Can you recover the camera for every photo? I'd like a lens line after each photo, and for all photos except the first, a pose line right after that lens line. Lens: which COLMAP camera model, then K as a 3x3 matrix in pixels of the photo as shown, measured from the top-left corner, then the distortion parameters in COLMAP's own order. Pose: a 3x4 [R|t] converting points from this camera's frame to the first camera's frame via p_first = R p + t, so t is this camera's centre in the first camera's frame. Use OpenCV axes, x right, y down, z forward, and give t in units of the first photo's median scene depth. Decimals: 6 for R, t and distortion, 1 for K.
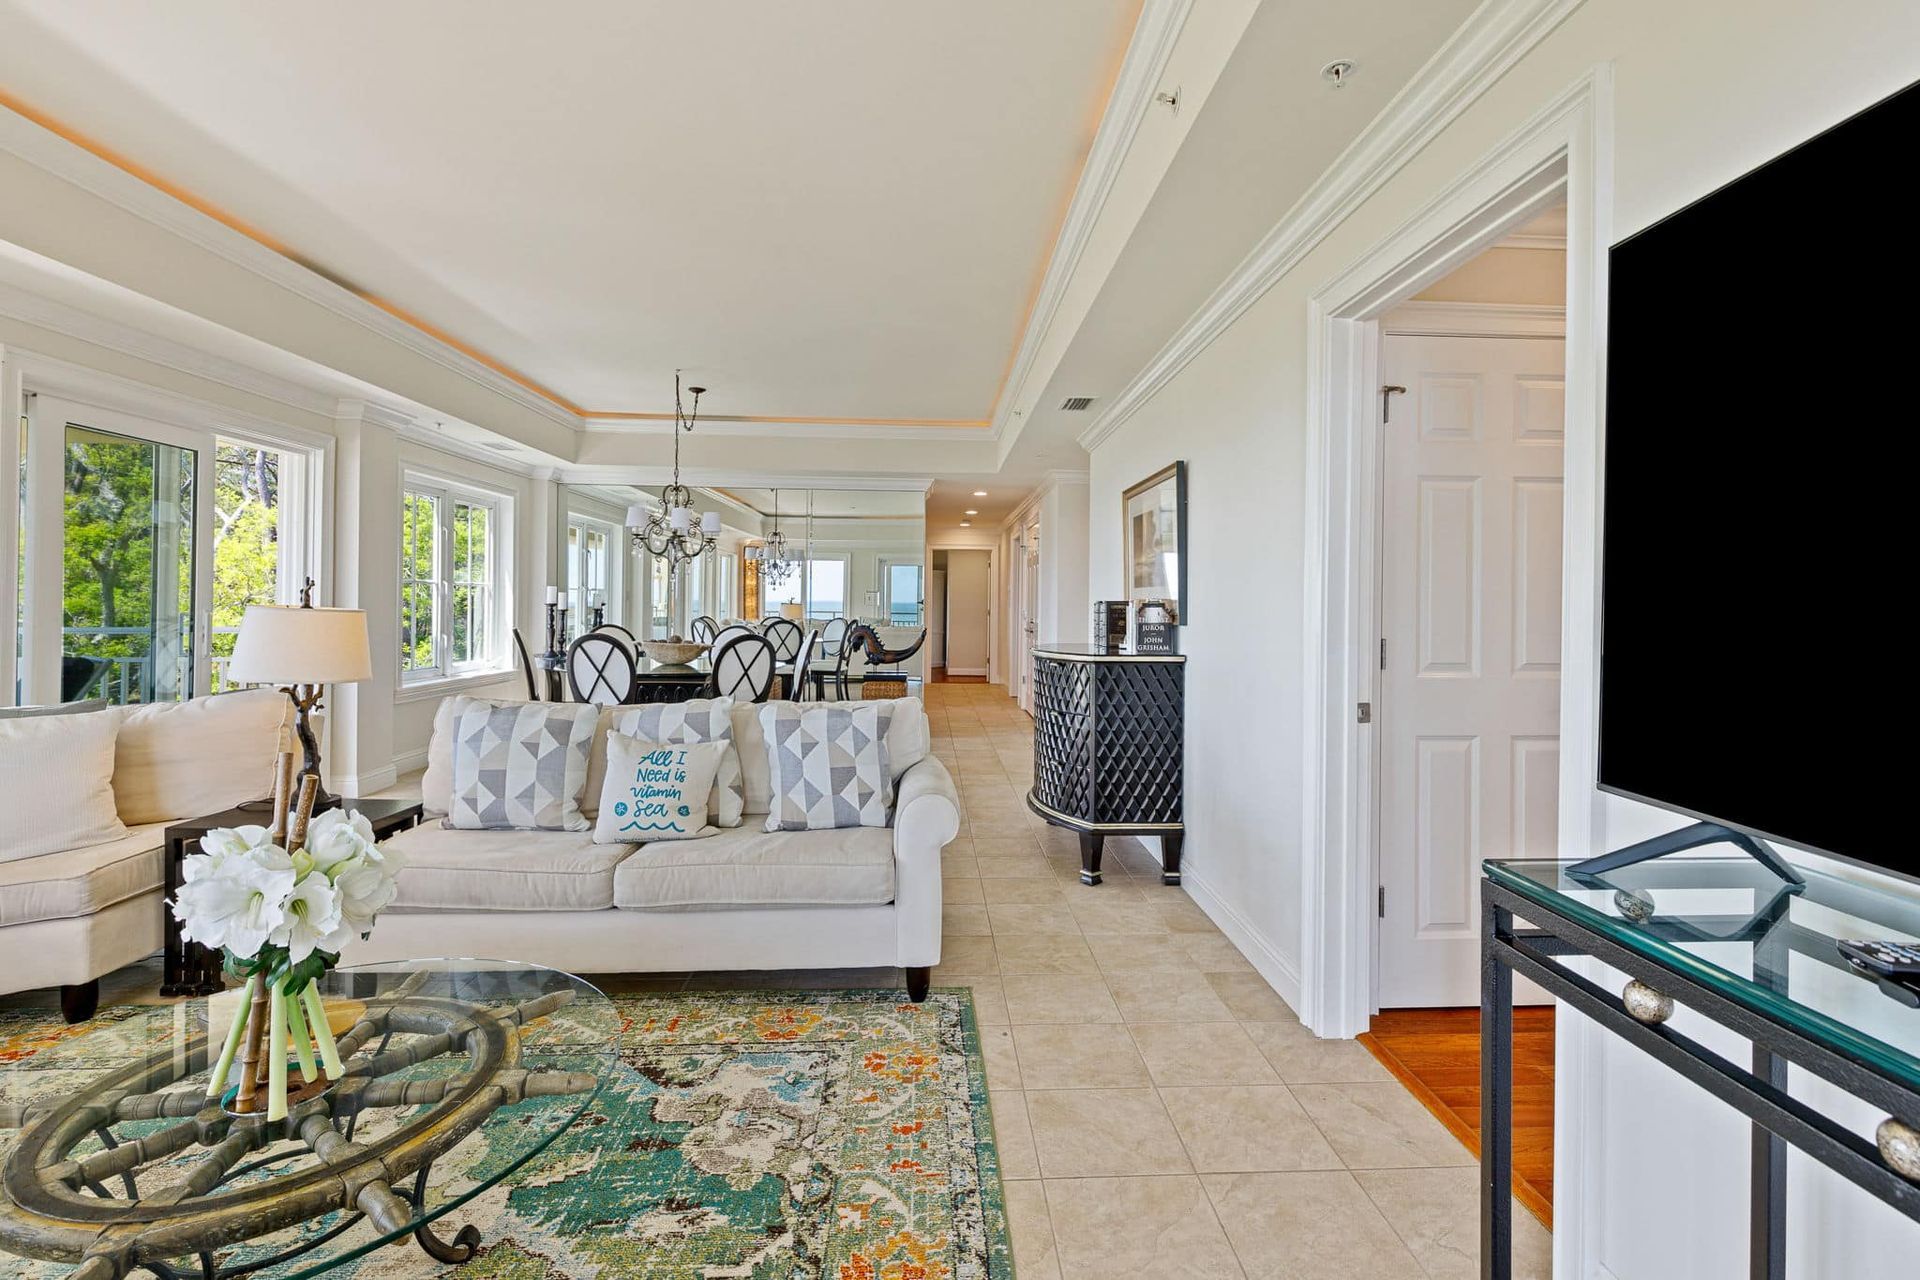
lens RADIAL K [[890.1, 0, 960.9], [0, 890.1, 603.3], [0, 0, 1]] dist [0.019464, 0.000222]
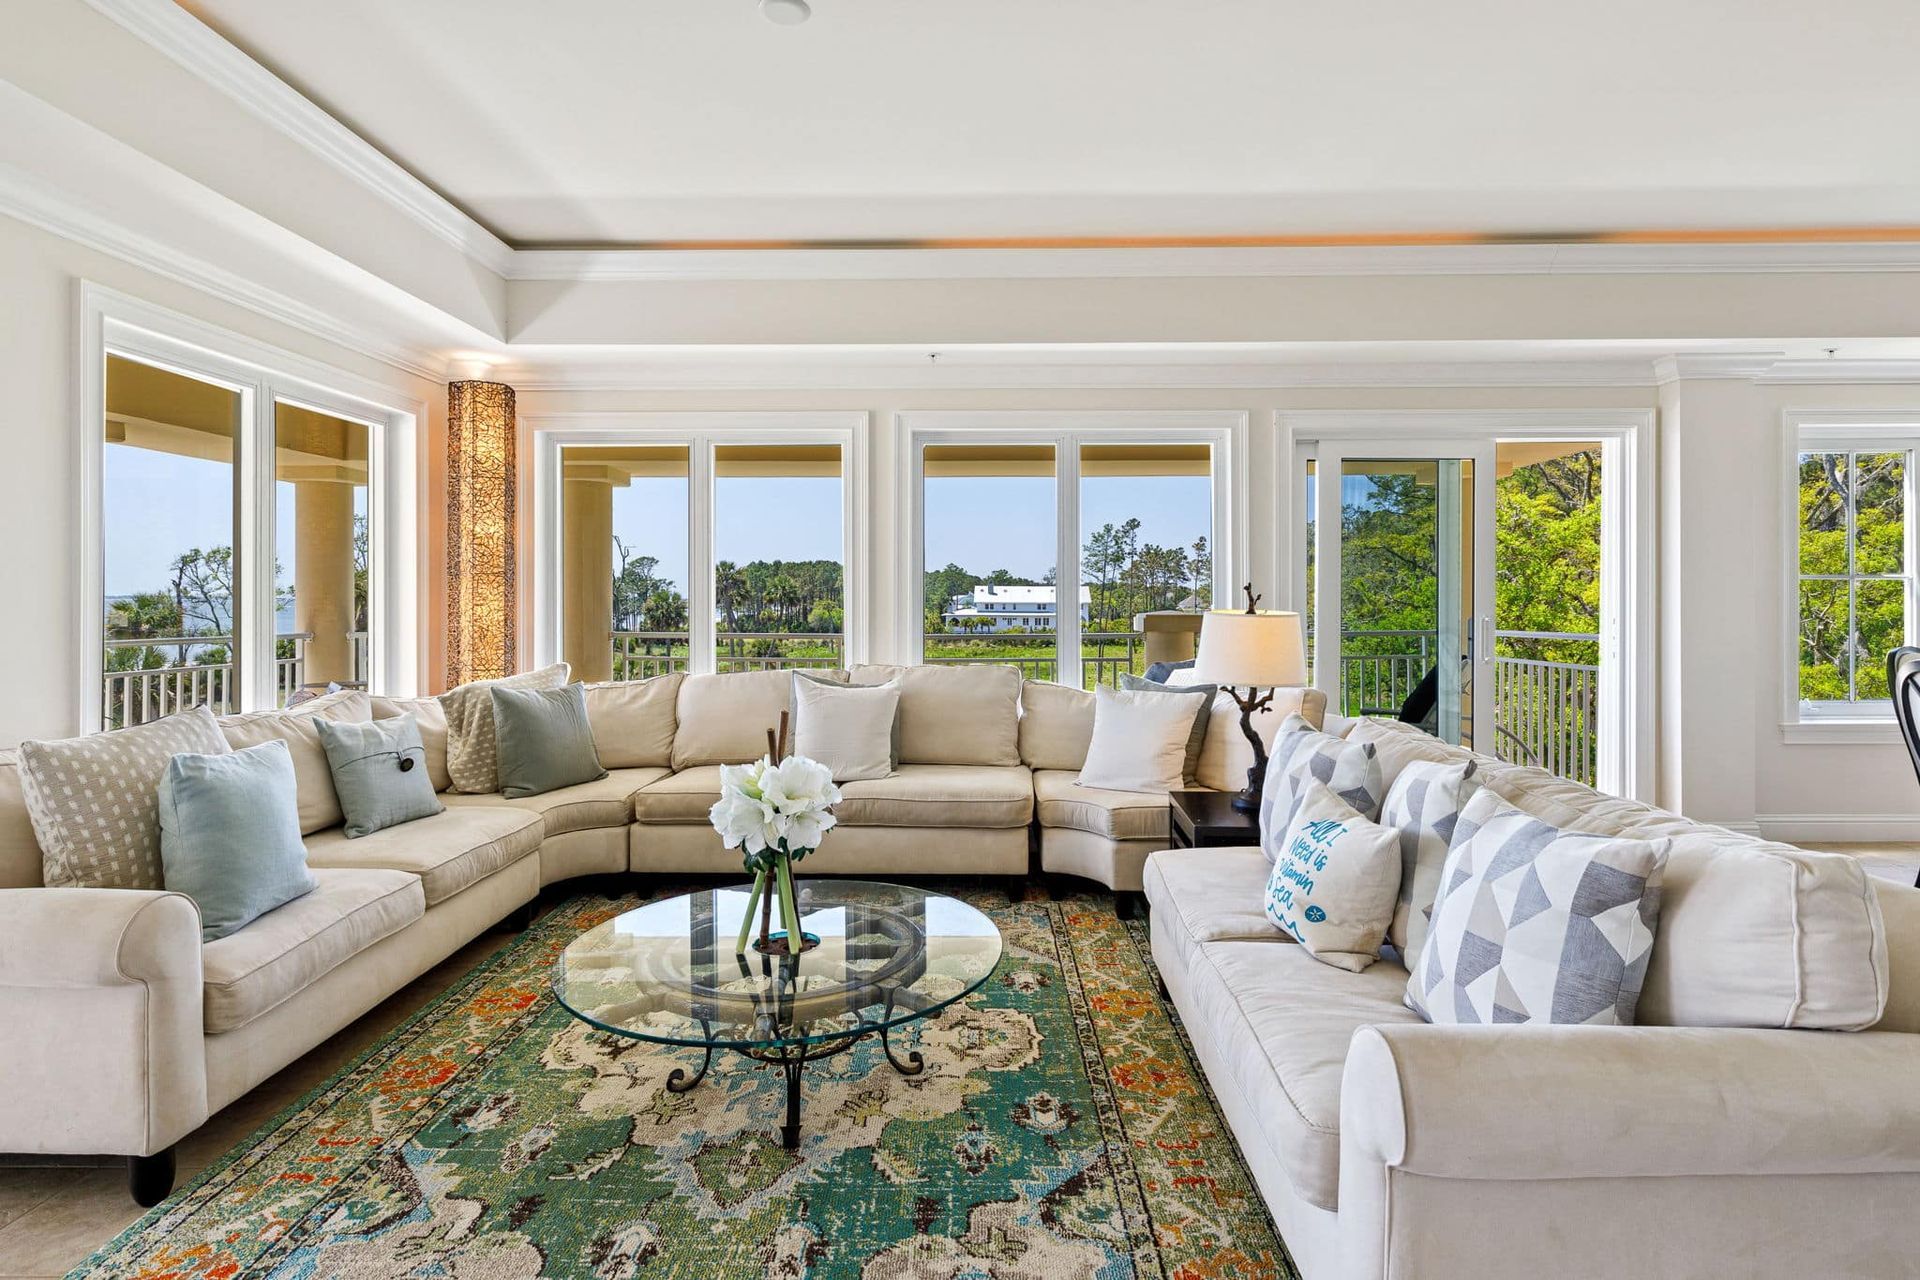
lens RADIAL K [[963.3, 0, 955.1], [0, 963.3, 604.3], [0, 0, 1]] dist [-0.001054, -0.000359]
pose [[-0.062172, -0.006786, -0.998042, 0.454996], [0.000792, 0.999976, -0.006848, 0.002757], [0.998065, -0.001216, -0.062165, 0.807912]]
